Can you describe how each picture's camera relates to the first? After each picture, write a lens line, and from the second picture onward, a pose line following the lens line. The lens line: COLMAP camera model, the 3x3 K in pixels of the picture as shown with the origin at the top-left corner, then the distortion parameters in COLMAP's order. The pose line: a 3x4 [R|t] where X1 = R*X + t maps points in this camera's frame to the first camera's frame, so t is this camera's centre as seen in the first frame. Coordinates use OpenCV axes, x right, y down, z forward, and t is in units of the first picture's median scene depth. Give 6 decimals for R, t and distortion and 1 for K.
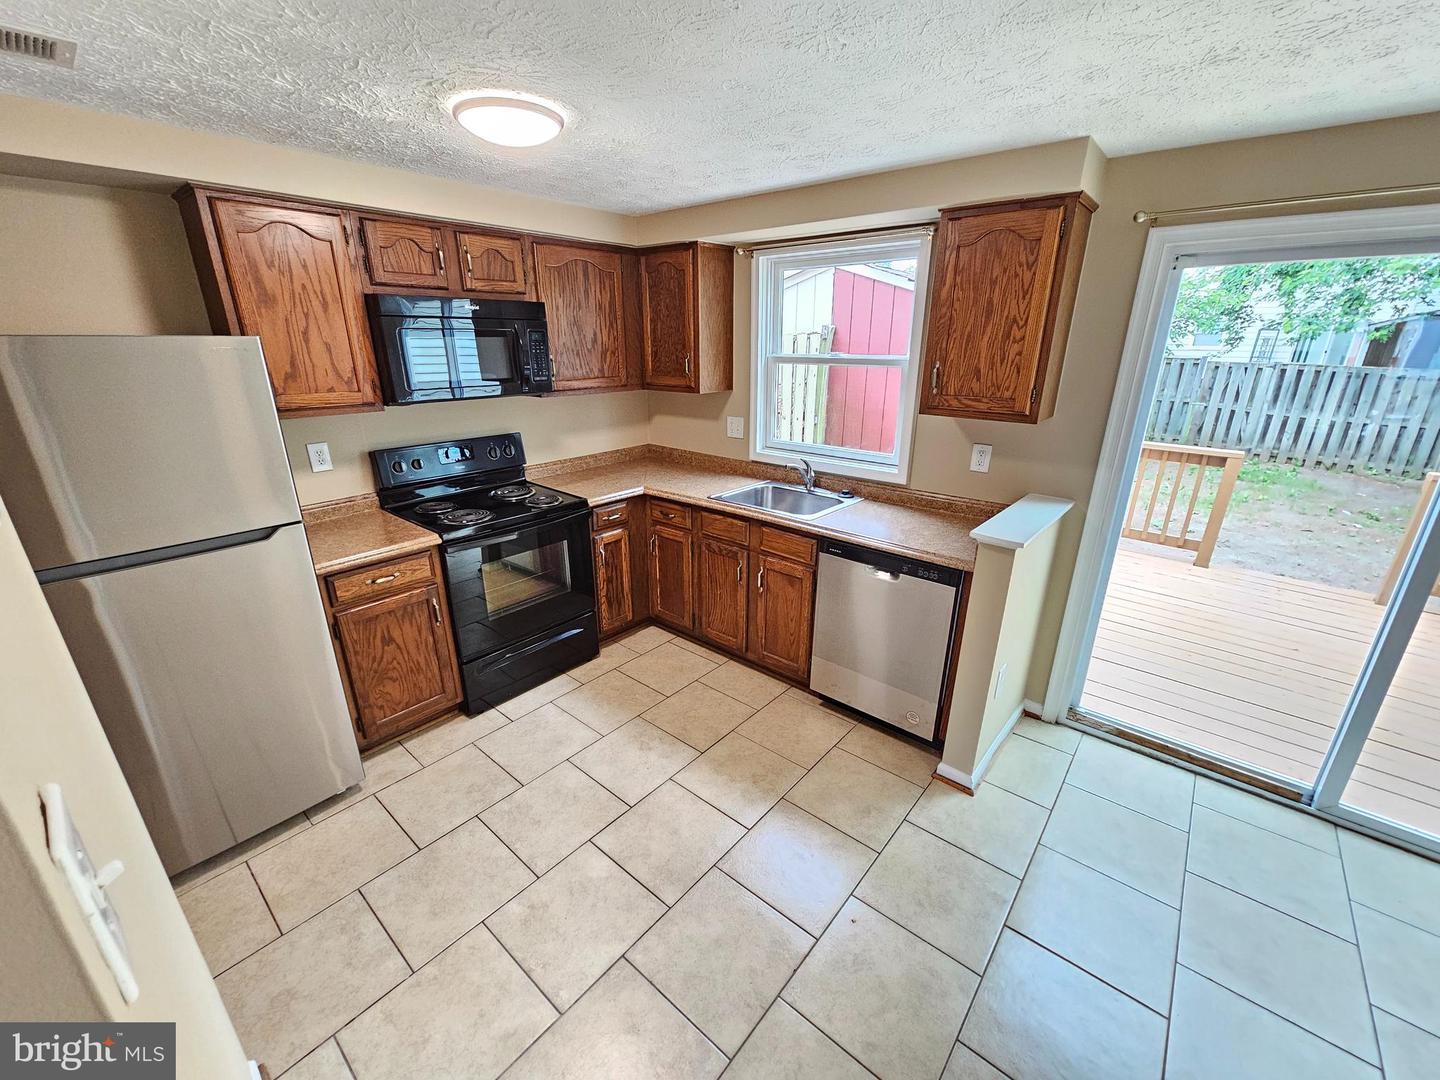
lens RADIAL K [[585.9, 0, 710.5], [0, 585.9, 542.6], [0, 0, 1]] dist [0.000965, -0.001224]
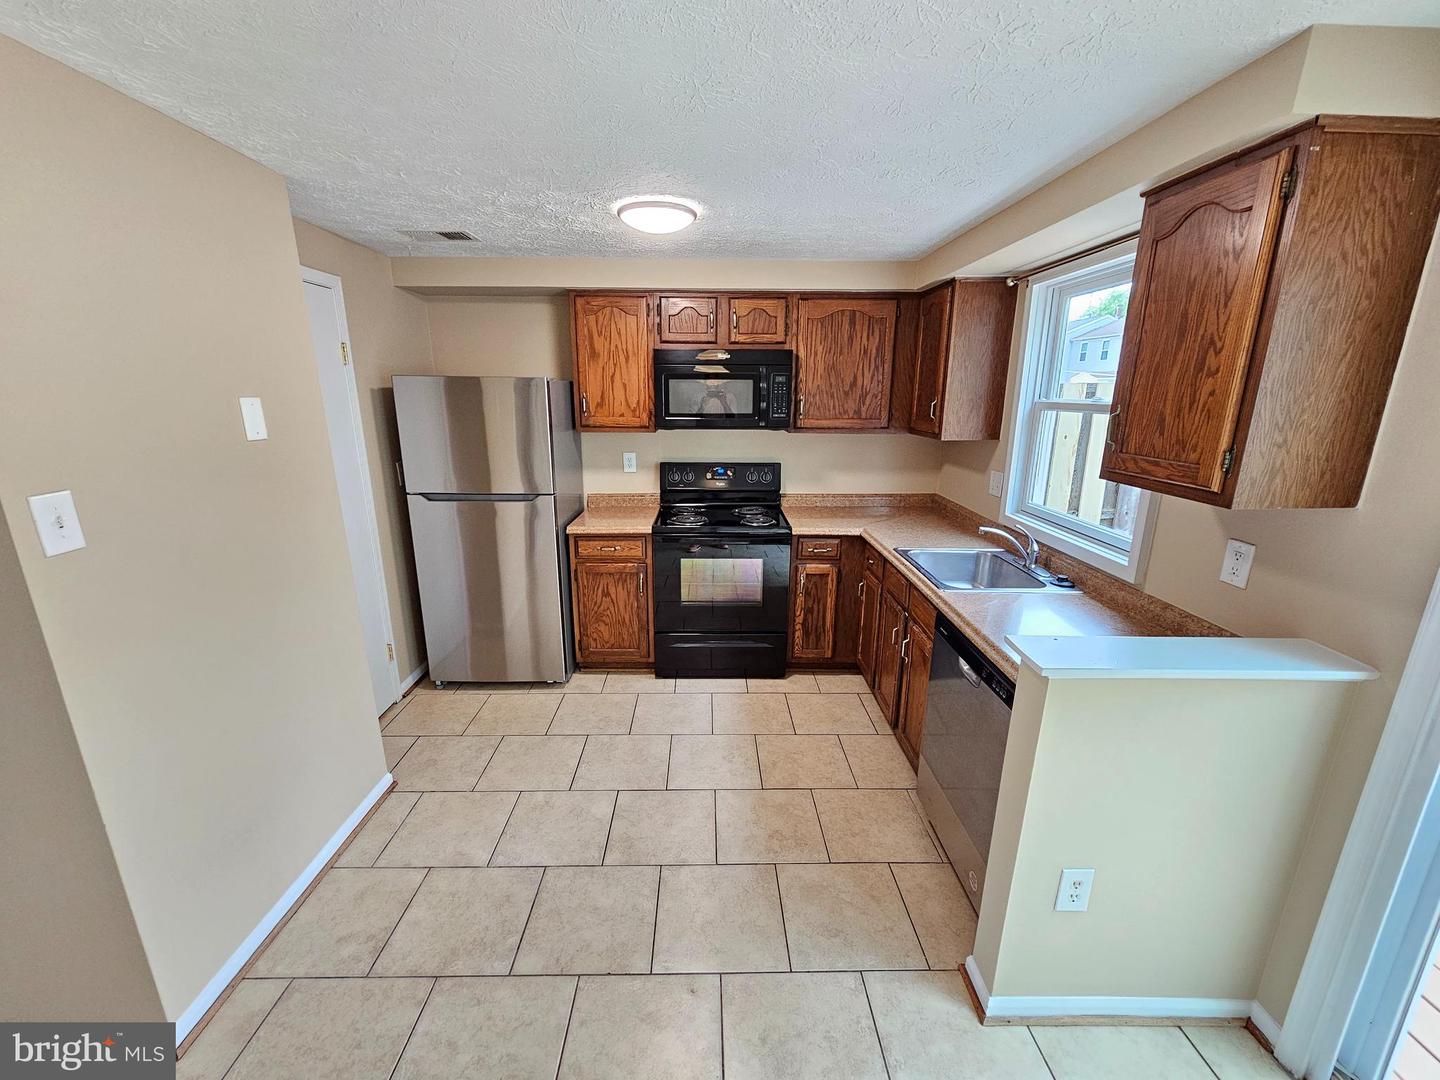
lens RADIAL K [[585.9, 0, 716.4], [0, 585.9, 542.9], [0, 0, 1]] dist [0.000965, -0.001224]
pose [[0.666848, 0.191116, -0.720270, 0.495830], [-0.249981, 0.967918, 0.025387, -0.040868], [0.702014, 0.163124, 0.693230, 0.171833]]
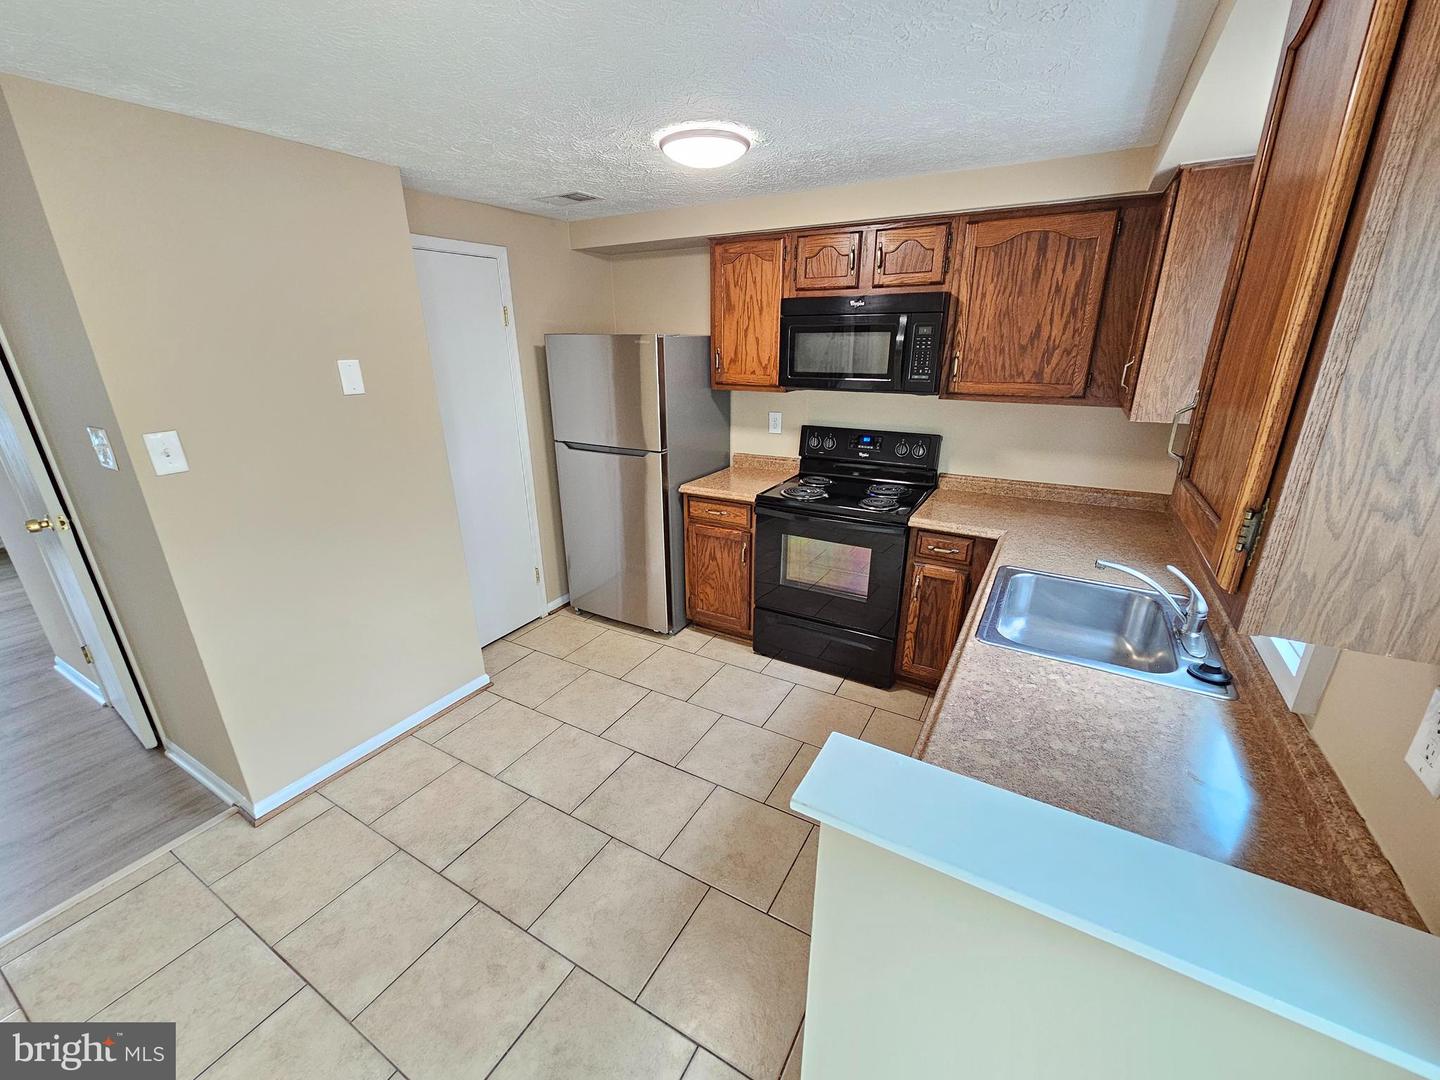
lens RADIAL K [[585.9, 0, 717.8], [0, 585.9, 541.9], [0, 0, 1]] dist [0.000965, -0.001224]
pose [[0.191937, 0.325324, -0.925918, 0.583108], [-0.315797, 0.913754, 0.255587, -0.180879], [0.929211, 0.243345, 0.278120, 0.521070]]
